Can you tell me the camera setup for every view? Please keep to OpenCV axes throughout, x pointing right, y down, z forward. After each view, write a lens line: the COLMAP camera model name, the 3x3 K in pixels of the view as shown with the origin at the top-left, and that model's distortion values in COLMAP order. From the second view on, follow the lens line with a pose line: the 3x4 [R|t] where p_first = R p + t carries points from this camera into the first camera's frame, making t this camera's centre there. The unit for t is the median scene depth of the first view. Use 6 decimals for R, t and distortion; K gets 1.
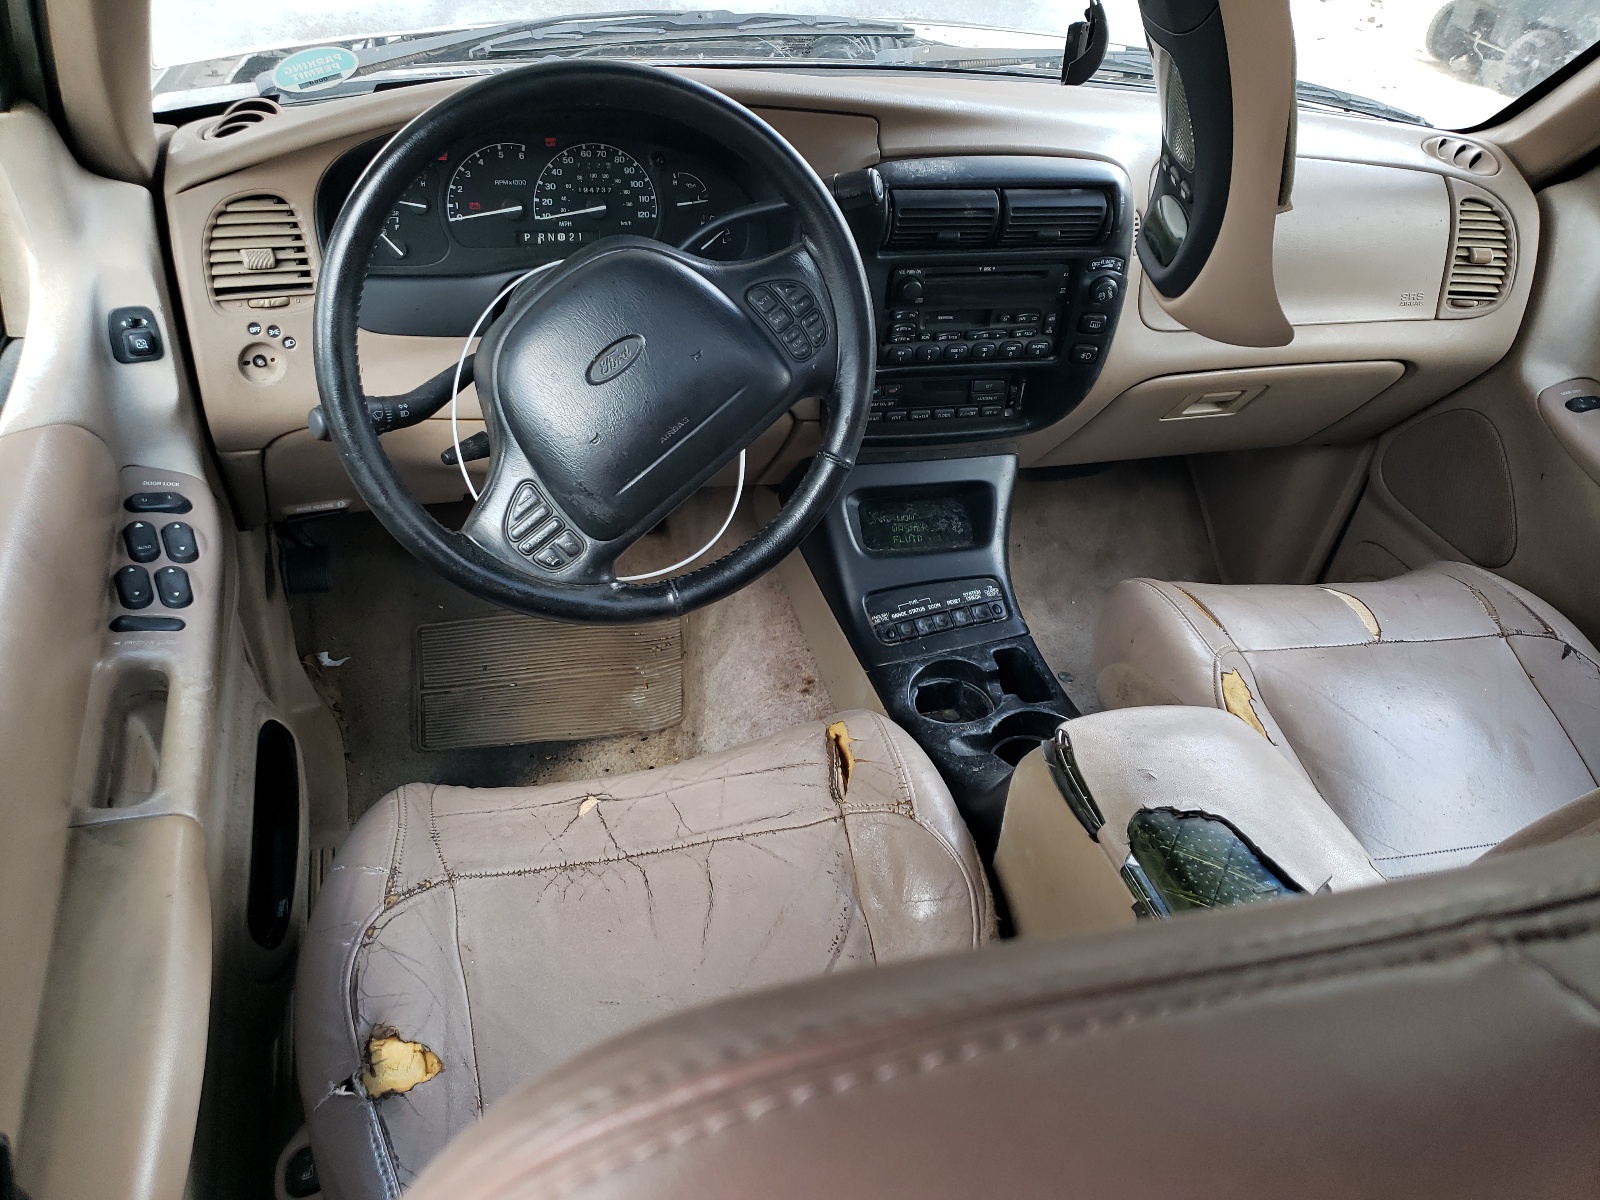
lens RADIAL K [[1218.2, 0, 808.9], [0, 1218.2, 591.8], [0, 0, 1]] dist [-0.005287, -0.000561]
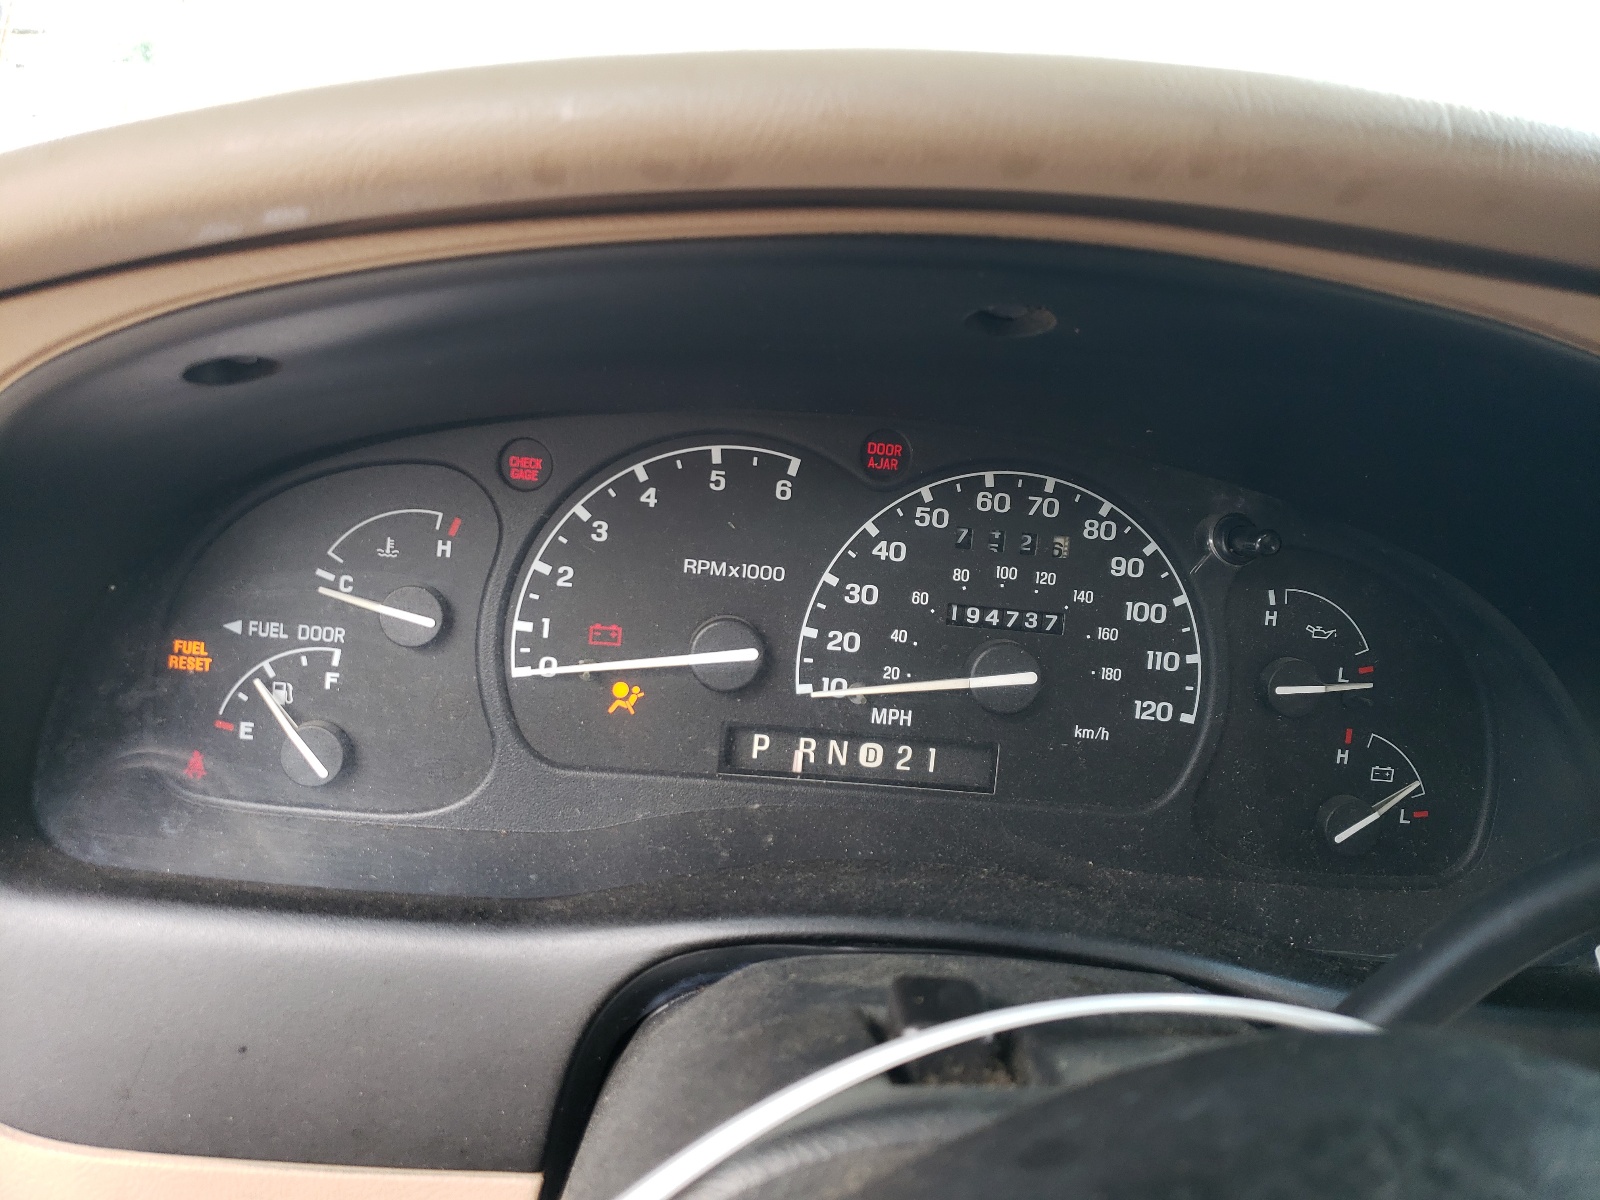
lens RADIAL K [[1218.2, 0, 798.2], [0, 1218.2, 599.7], [0, 0, 1]] dist [-0.005287, -0.000561]
pose [[0.981655, 0.089254, -0.168486, -0.176028], [-0.137269, 0.944130, -0.299627, -0.238291], [0.132329, 0.317258, 0.939061, 0.712216]]
